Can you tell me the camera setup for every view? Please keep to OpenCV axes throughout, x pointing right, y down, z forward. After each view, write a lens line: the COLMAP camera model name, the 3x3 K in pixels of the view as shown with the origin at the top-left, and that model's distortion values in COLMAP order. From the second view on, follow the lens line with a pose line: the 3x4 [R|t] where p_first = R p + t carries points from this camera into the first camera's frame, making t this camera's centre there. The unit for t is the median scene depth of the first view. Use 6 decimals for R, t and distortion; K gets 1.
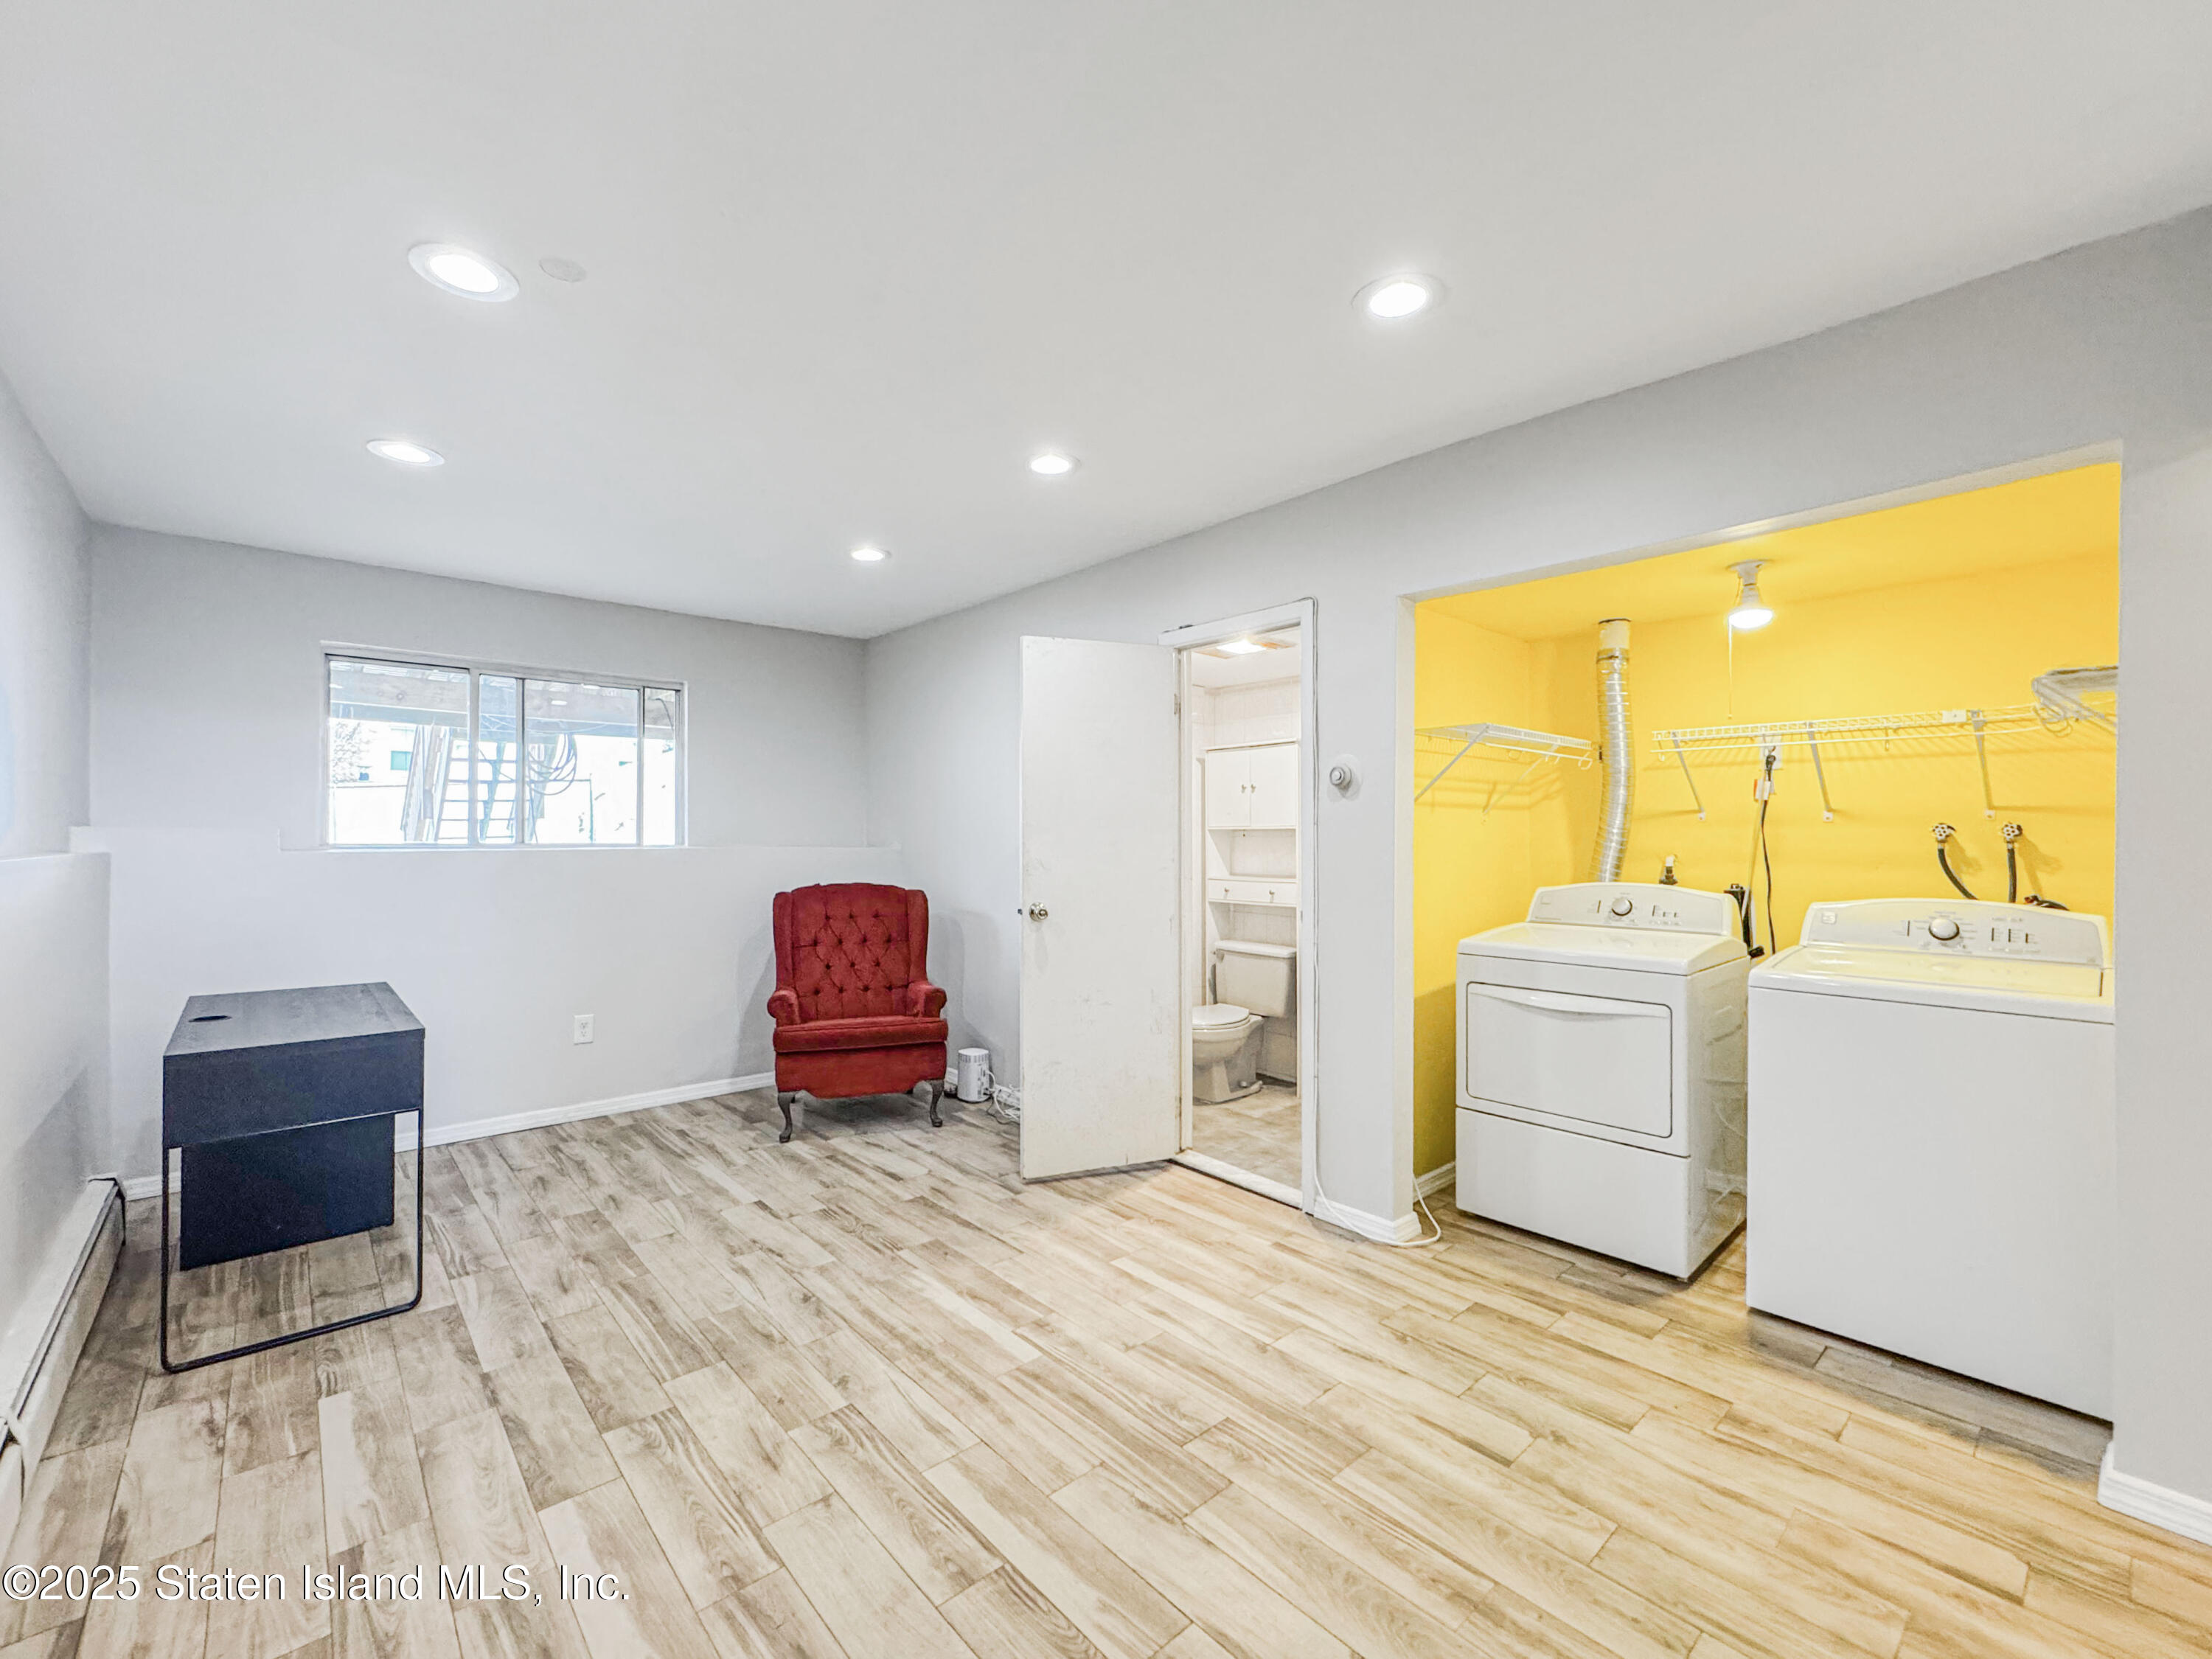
lens RADIAL K [[912.3, 0, 1110.1], [0, 912.3, 824.0], [0, 0, 1]] dist [-0.003051, 0.000309]
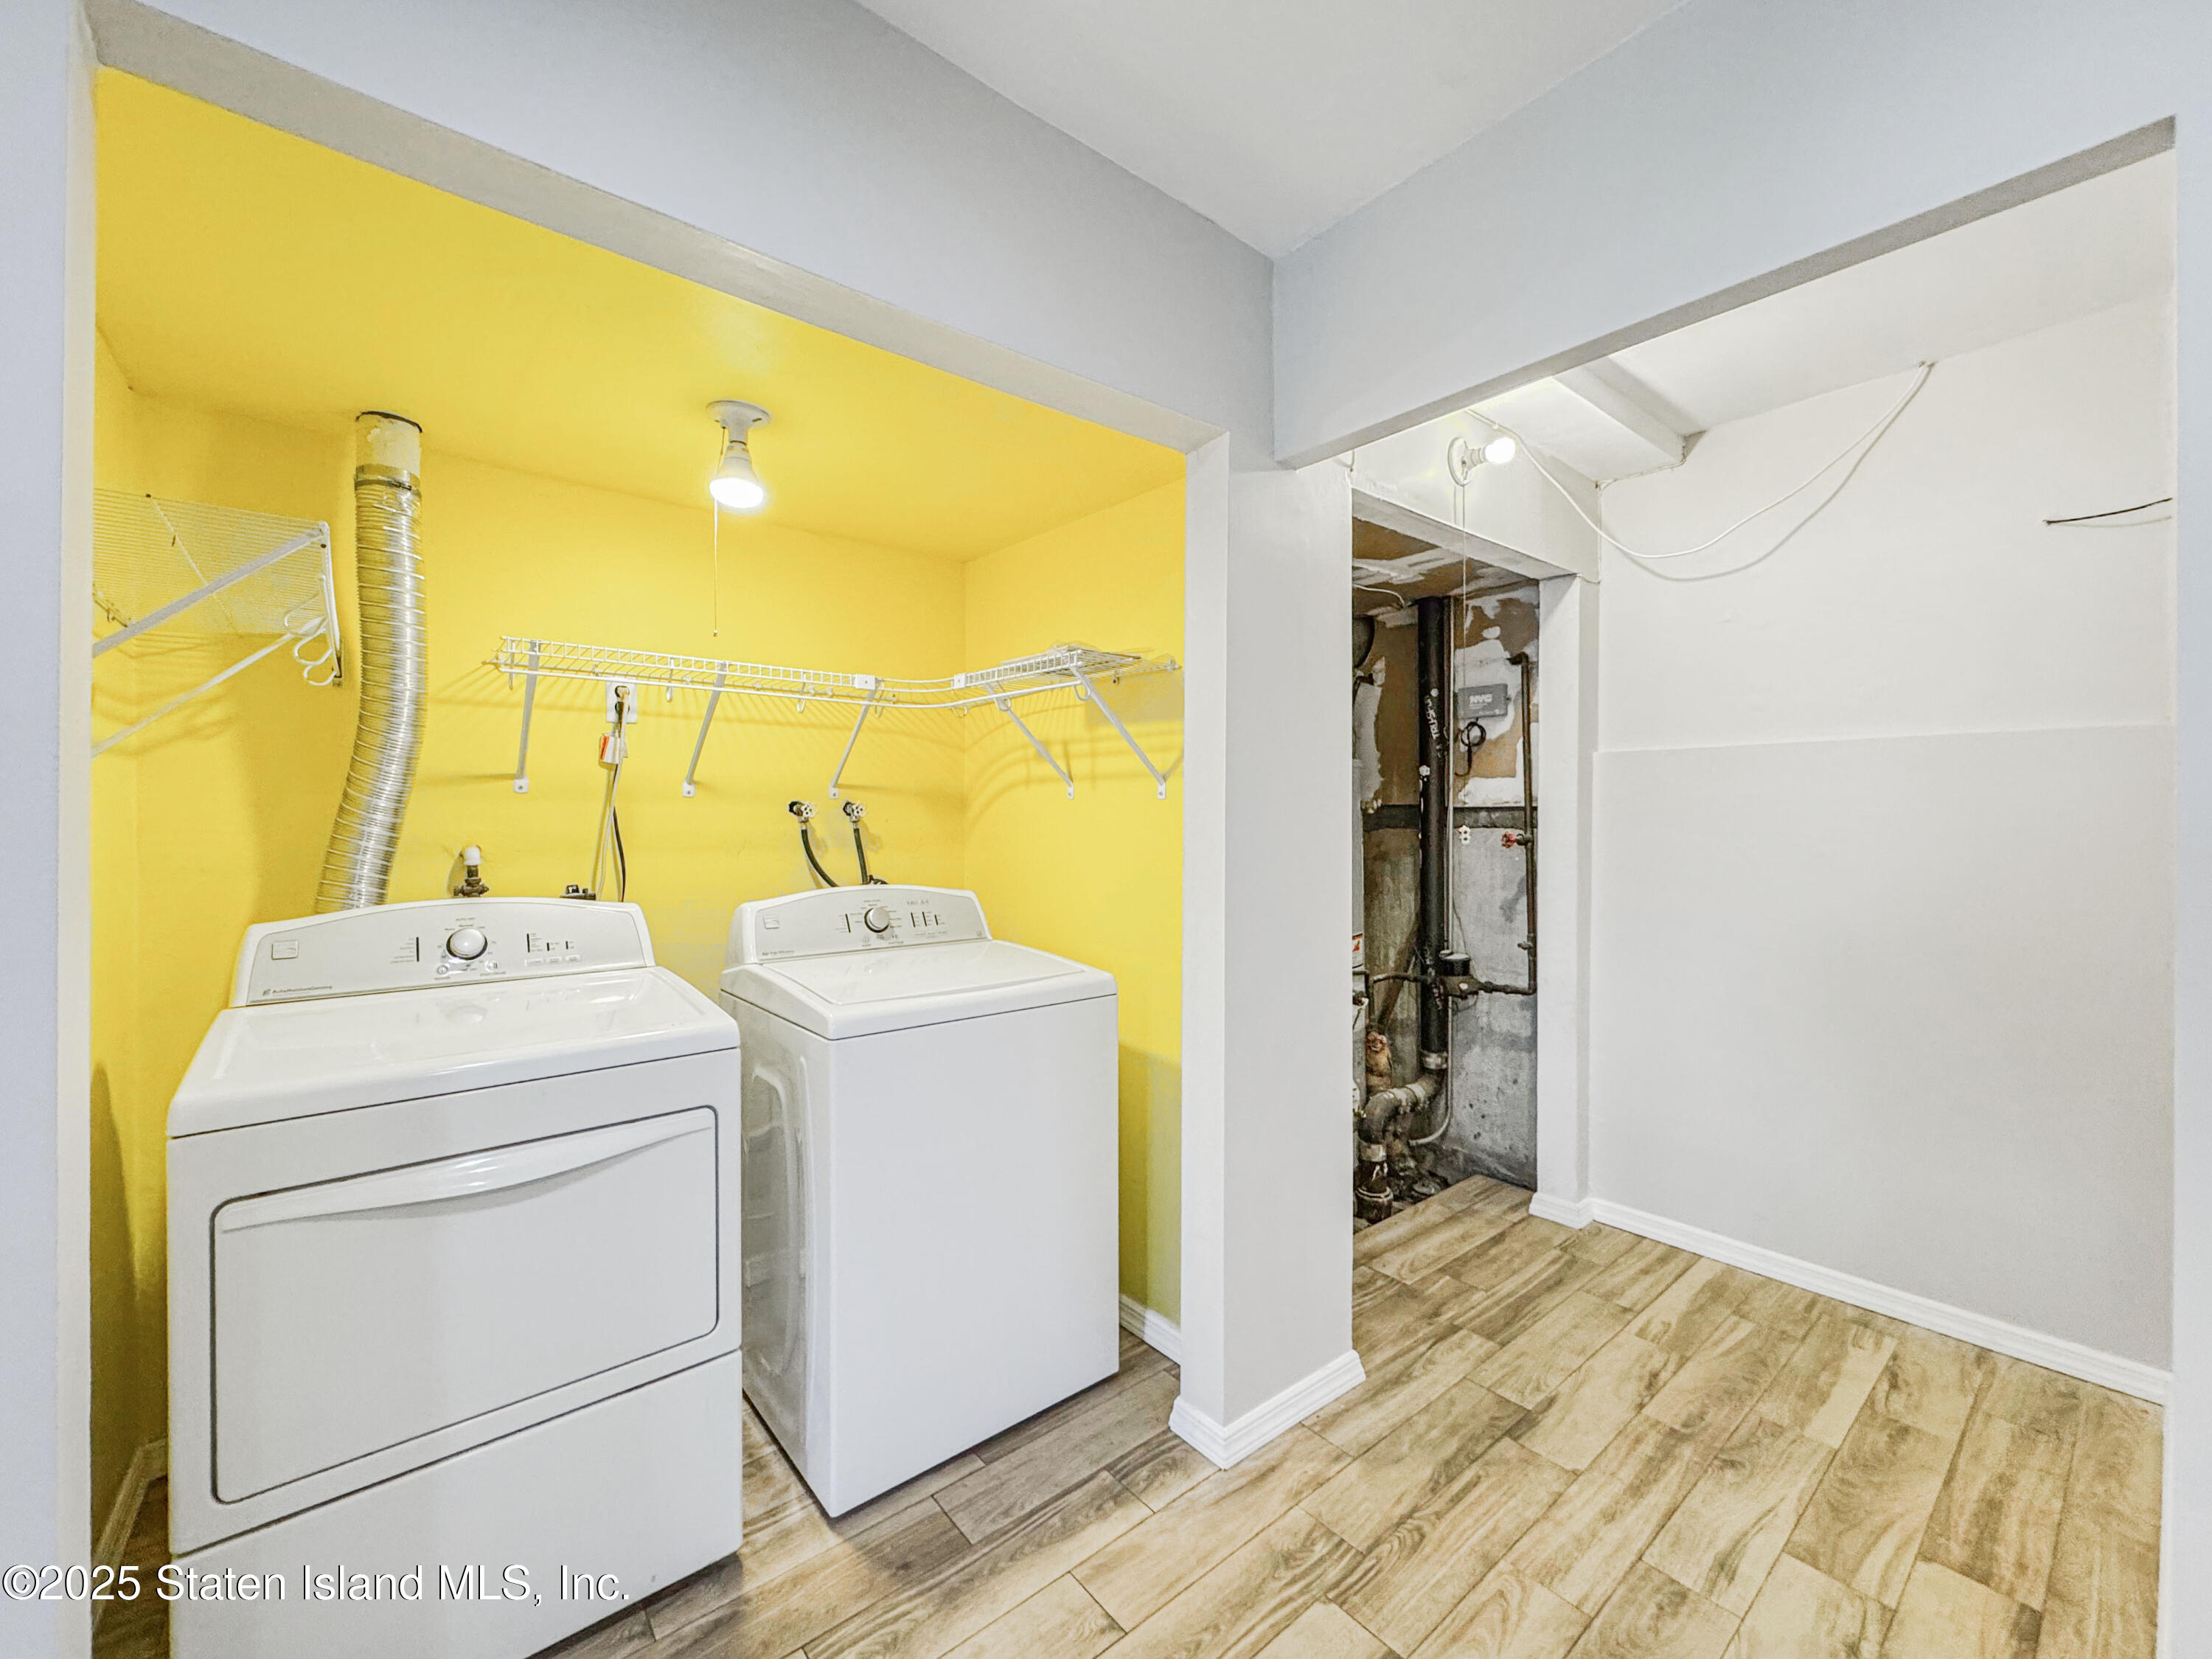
lens RADIAL K [[883.4, 0, 1105.1], [0, 883.4, 828.8], [0, 0, 1]] dist [-0.003008, 0.000213]
pose [[0.060407, -0.013257, 0.998086, 0.069197], [-0.012993, 0.999817, 0.014066, 0.011664], [-0.998089, -0.013818, 0.060224, 0.721417]]
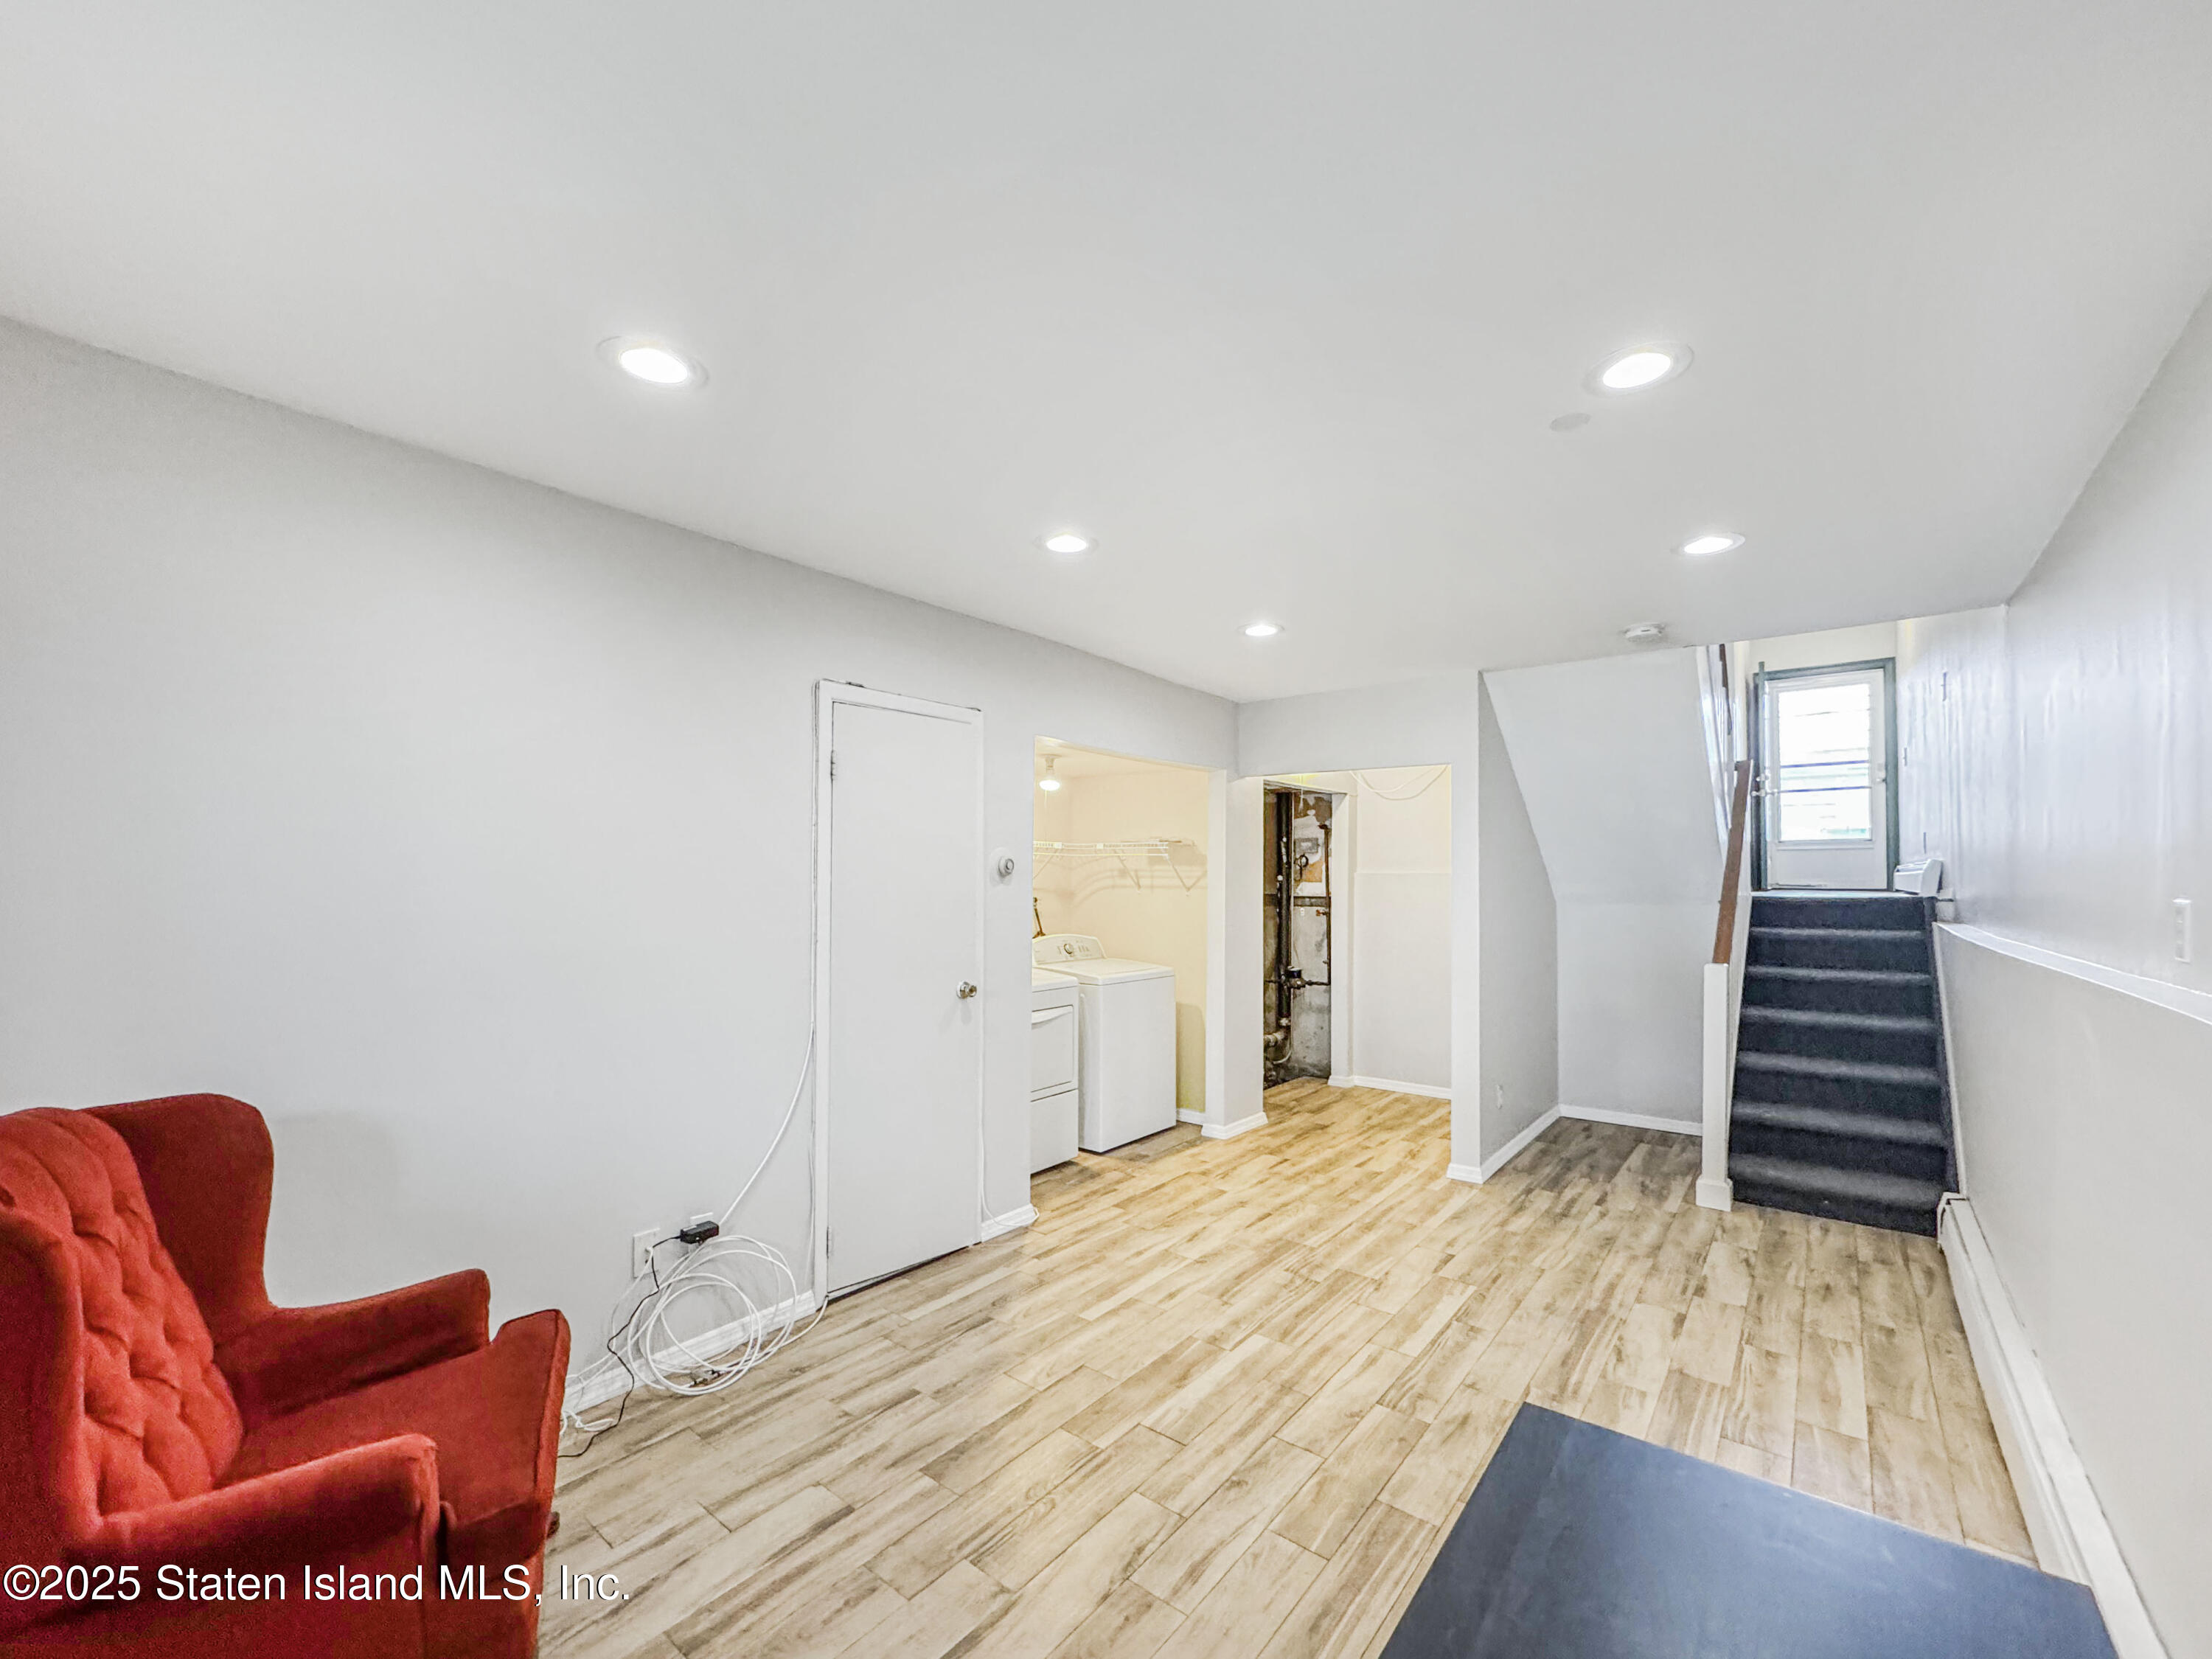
lens RADIAL K [[877.3, 0, 1129.2], [0, 877.3, 881.5], [0, 0, 1]] dist [-0.001401, 0.000023]
pose [[-0.156957, -0.001015, 0.987605, -1.054764], [-0.019711, 0.999804, -0.002105, -0.034660], [-0.987409, -0.019797, -0.156946, 1.162311]]
